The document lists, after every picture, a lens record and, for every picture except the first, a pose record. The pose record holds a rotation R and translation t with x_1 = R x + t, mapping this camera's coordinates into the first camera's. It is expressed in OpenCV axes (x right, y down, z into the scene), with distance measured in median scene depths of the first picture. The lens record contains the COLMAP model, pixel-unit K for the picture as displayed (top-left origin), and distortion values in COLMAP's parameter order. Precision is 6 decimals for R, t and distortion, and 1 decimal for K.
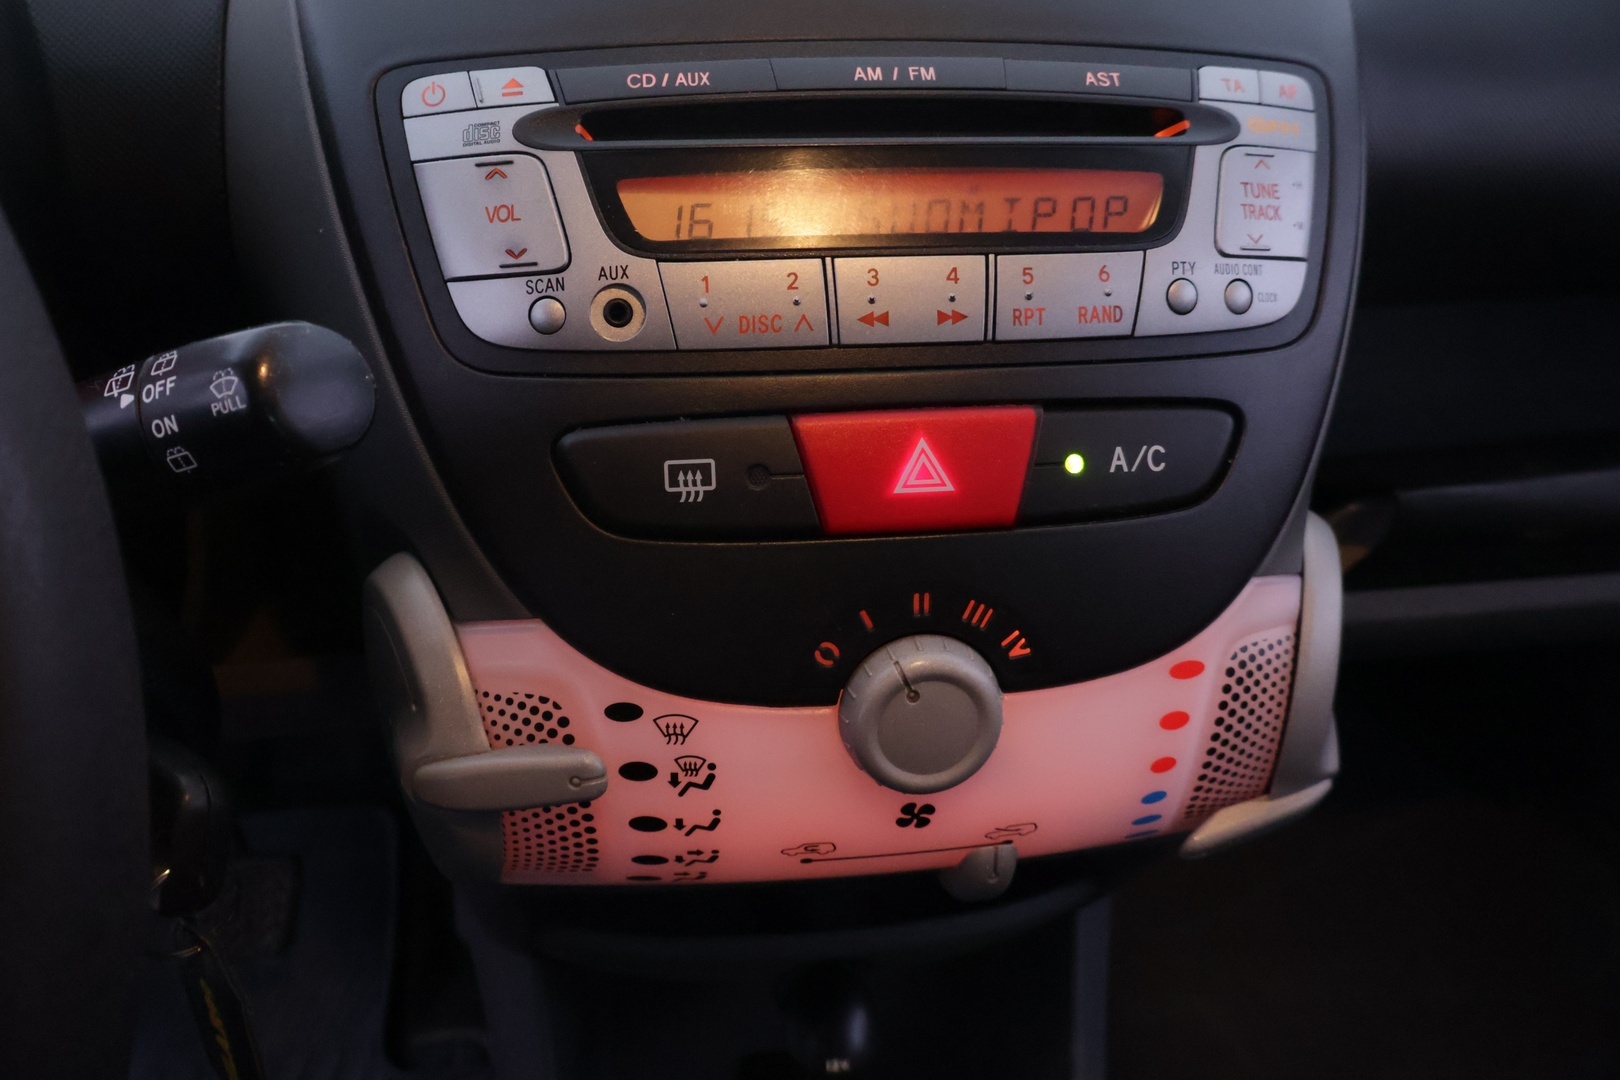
lens RADIAL K [[1345.2, 0, 803.6], [0, 1345.2, 538.8], [0, 0, 1]] dist [-0.007709, 0.000814]
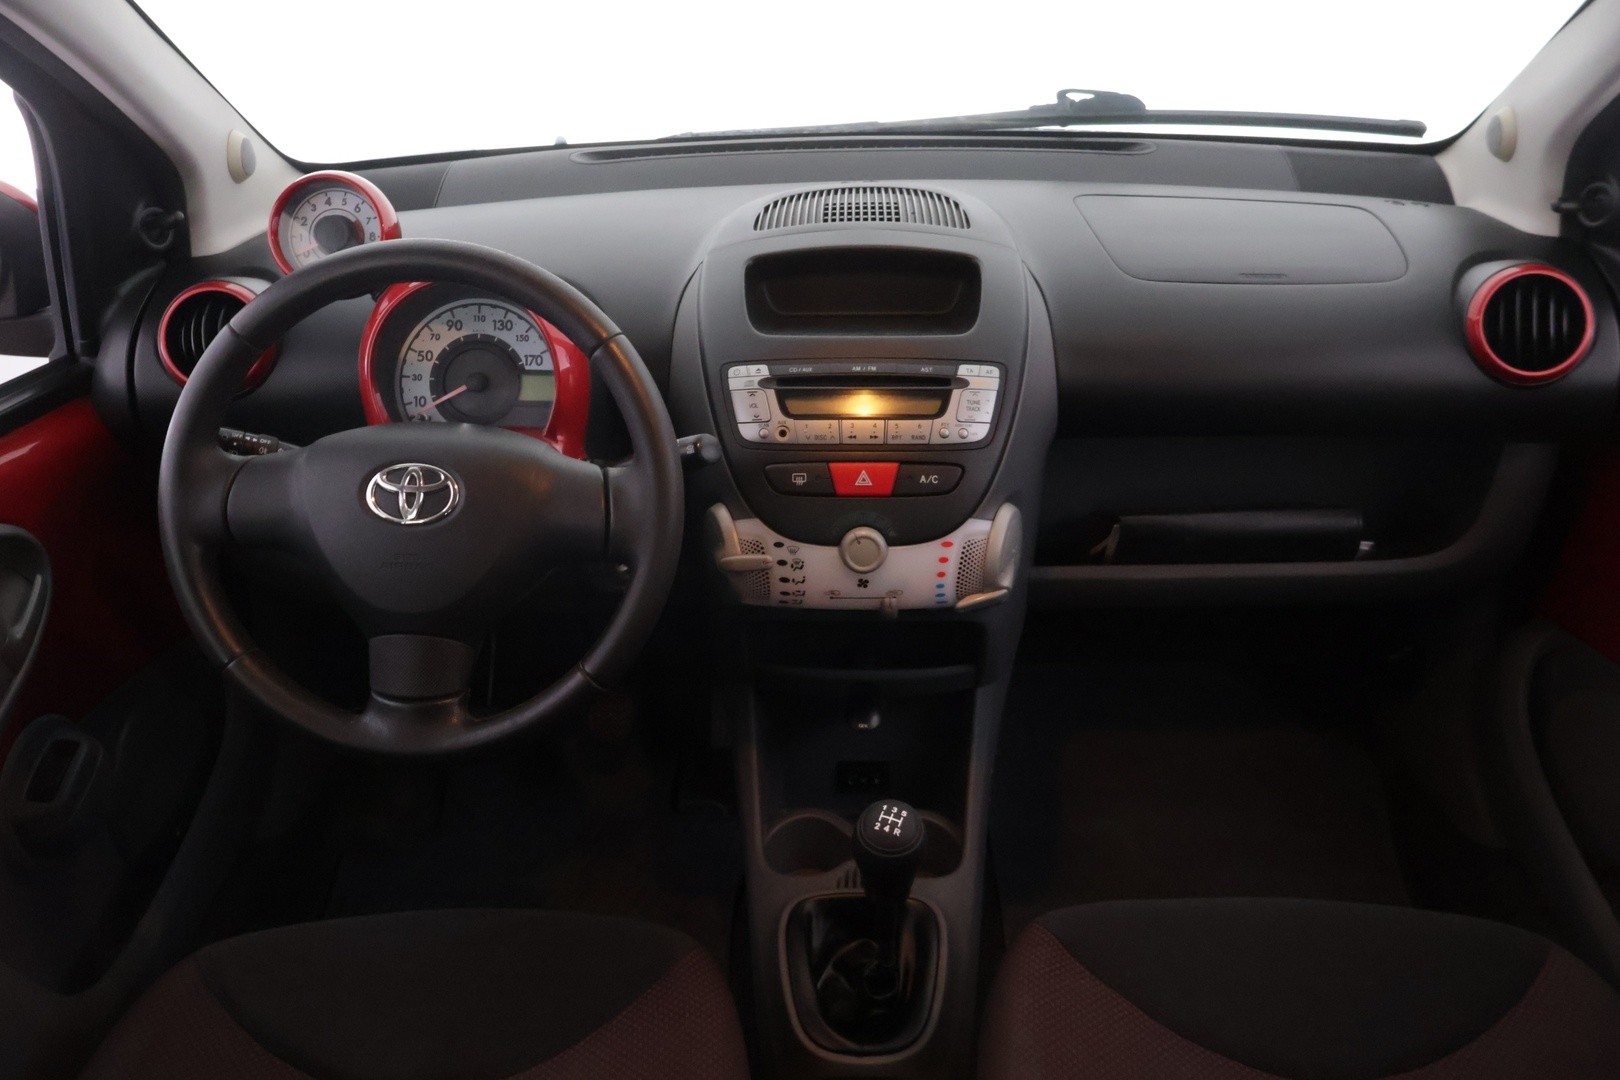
lens RADIAL K [[1345.2, 0, 810.9], [0, 1345.2, 539.8], [0, 0, 1]] dist [-0.007709, 0.000814]
pose [[0.984300, 0.041987, -0.171439, 0.554896], [-0.055841, 0.995481, -0.076804, 0.381996], [0.167440, 0.085172, 0.982196, -2.460163]]
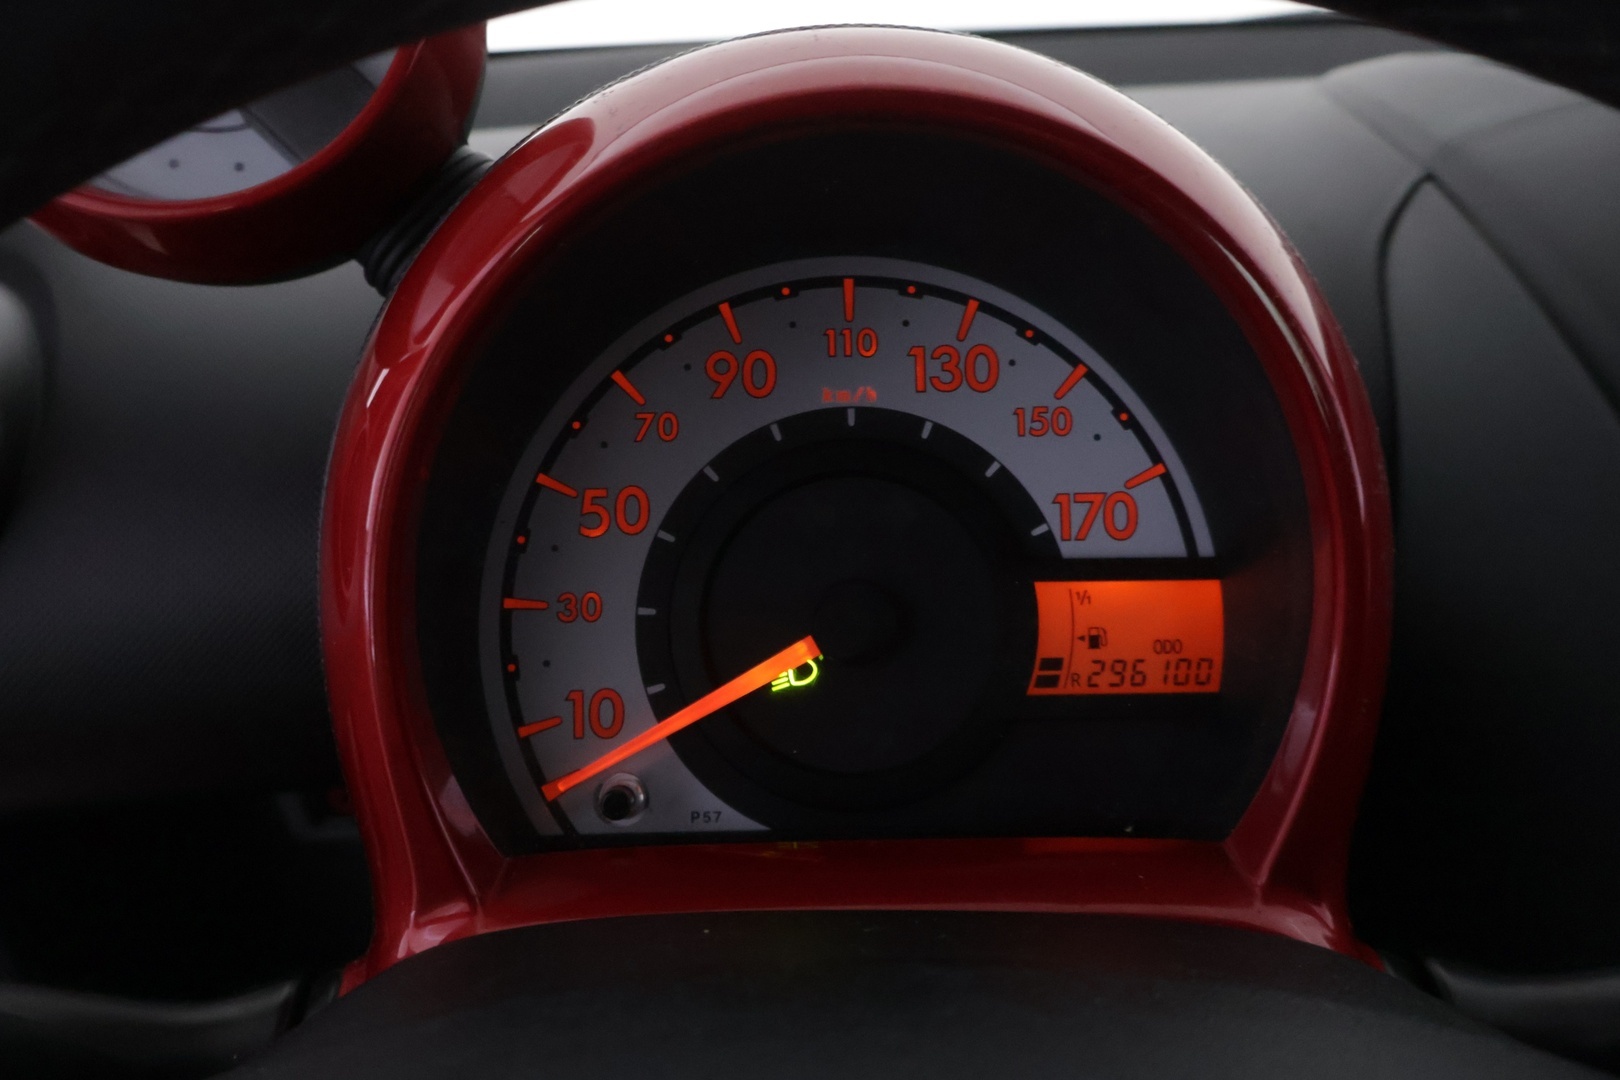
lens RADIAL K [[1345.2, 0, 824.1], [0, 1345.2, 466.6], [0, 0, 1]] dist [-0.007709, 0.000814]
pose [[0.992677, -0.009002, -0.120464, -0.867541], [-0.016327, 0.978071, -0.207631, -0.182847], [0.119692, 0.208077, 0.970761, 0.063779]]
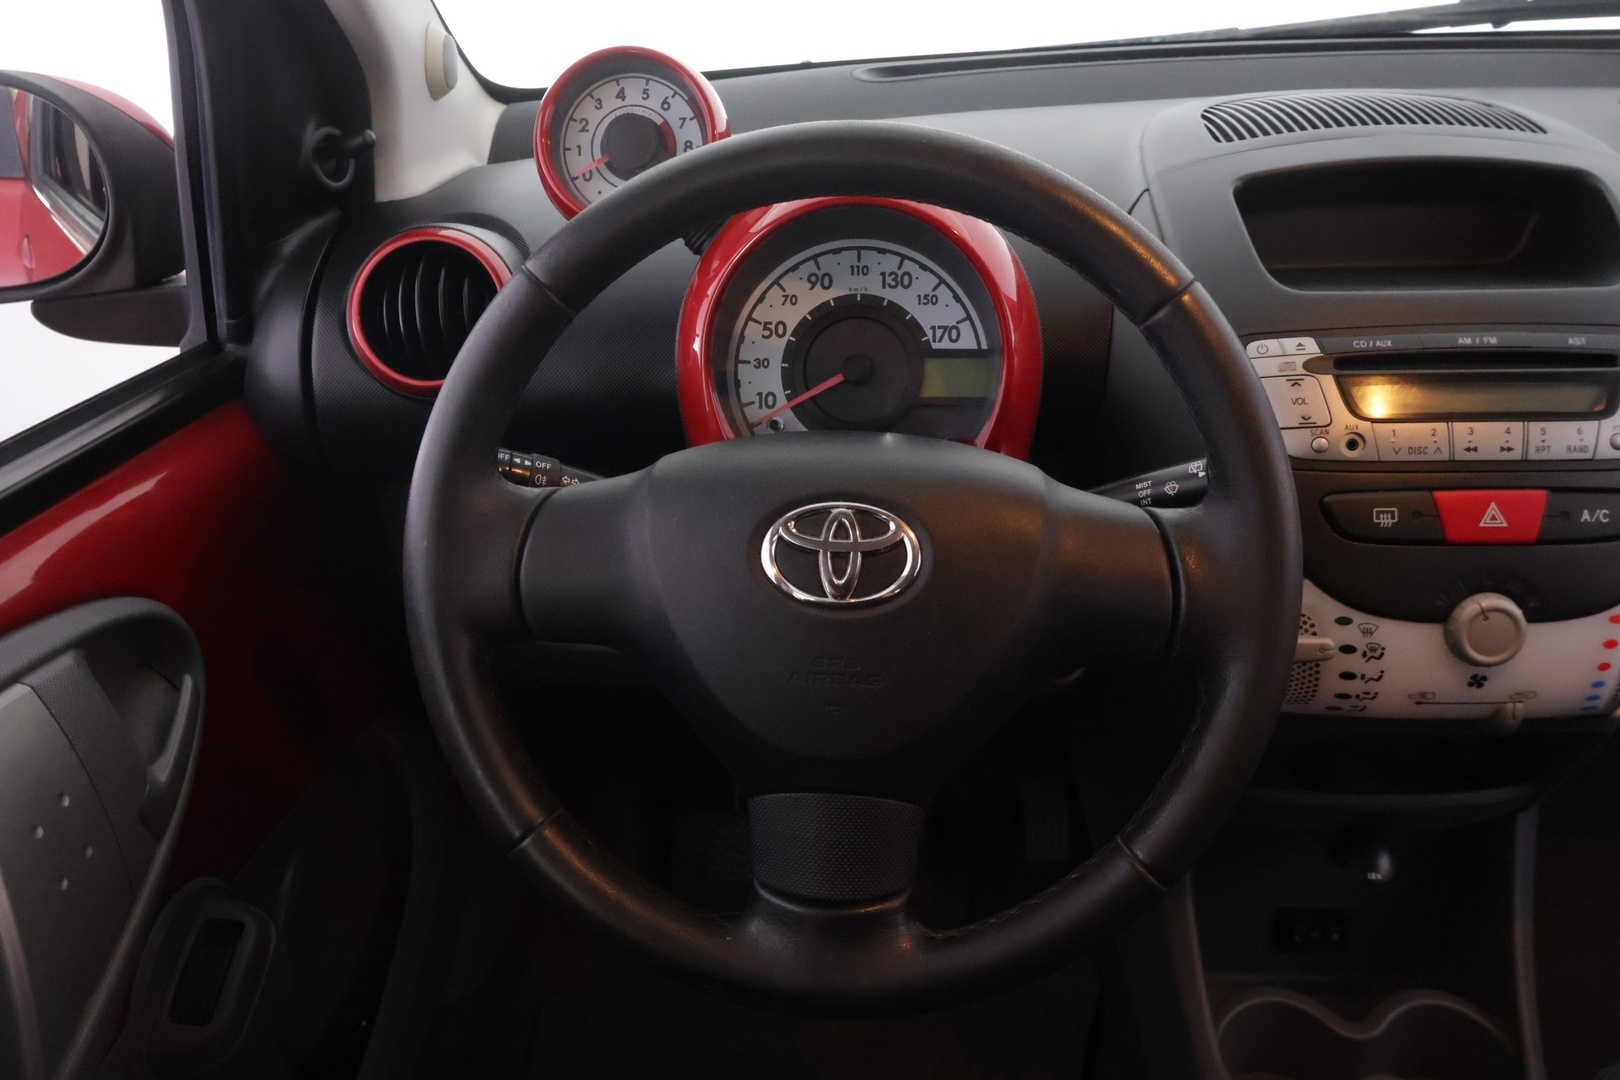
lens RADIAL K [[1345.2, 0, 805.7], [0, 1345.2, 544.9], [0, 0, 1]] dist [-0.007709, 0.000814]
pose [[0.978194, 0.033919, -0.204903, -0.553438], [-0.051031, 0.995582, -0.078812, 0.223441], [0.201324, 0.087550, 0.975604, -1.364746]]
